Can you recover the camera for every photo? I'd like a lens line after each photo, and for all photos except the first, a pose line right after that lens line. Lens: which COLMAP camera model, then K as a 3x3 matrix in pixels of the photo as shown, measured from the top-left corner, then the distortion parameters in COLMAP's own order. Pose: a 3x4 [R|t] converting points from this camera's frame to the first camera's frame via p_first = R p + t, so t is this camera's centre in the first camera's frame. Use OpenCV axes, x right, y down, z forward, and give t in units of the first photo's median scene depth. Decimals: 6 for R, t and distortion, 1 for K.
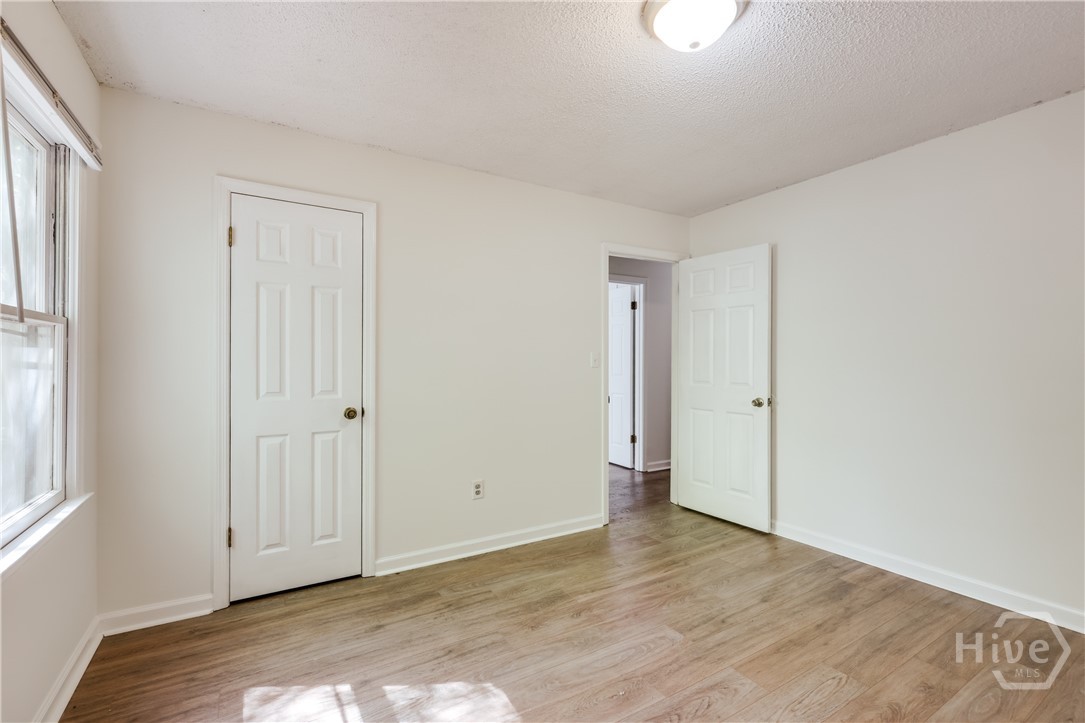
lens RADIAL K [[479.1, 0, 516.8], [0, 479.1, 359.2], [0, 0, 1]] dist [-0.000707, 0.000374]
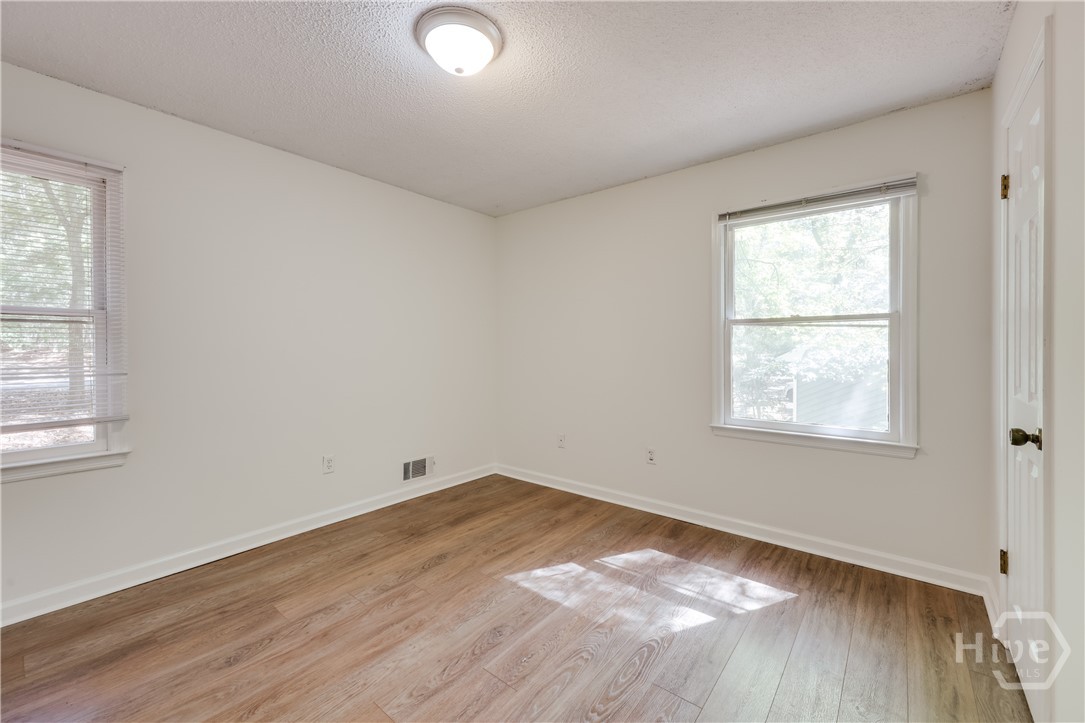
lens RADIAL K [[442.4, 0, 526.1], [0, 442.4, 348.0], [0, 0, 1]] dist [-0.000910, -0.000146]
pose [[-0.935728, 0.004319, -0.352697, 0.384043], [0.003698, 0.999990, 0.002433, 0.007639], [0.352704, 0.000973, -0.935735, 1.321553]]
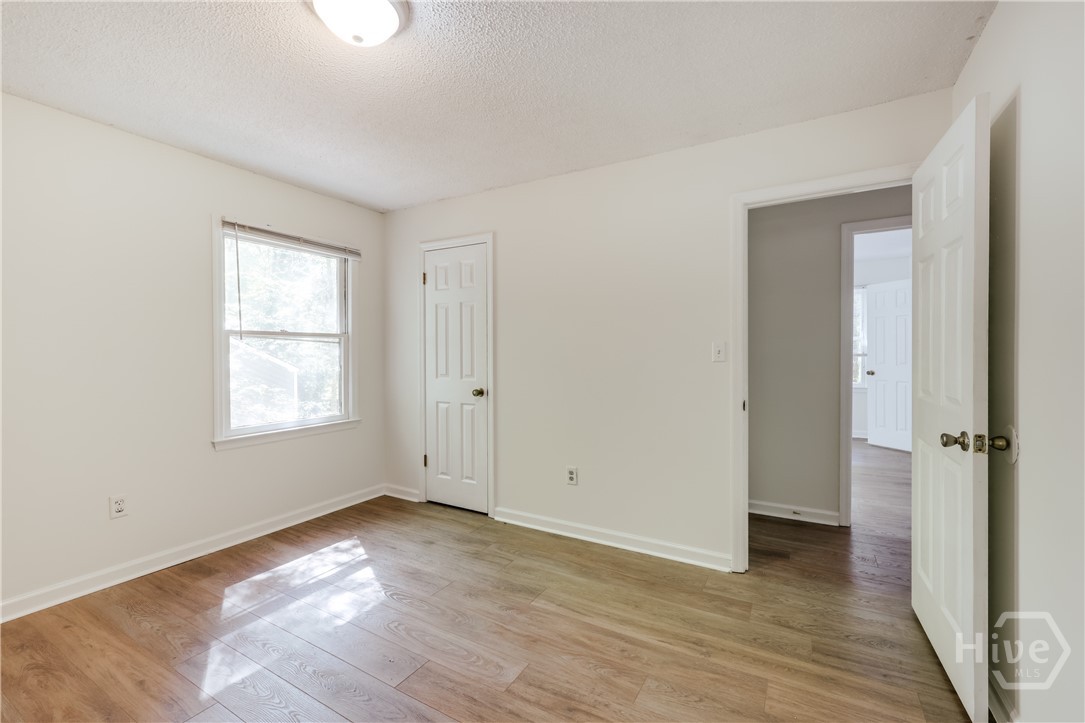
lens RADIAL K [[442.4, 0, 549.3], [0, 442.4, 356.4], [0, 0, 1]] dist [-0.000910, -0.000146]
pose [[0.509747, 0.003474, -0.860317, 0.874337], [0.004954, 0.999963, 0.006973, 0.002813], [0.860310, -0.007817, 0.509711, 0.556008]]
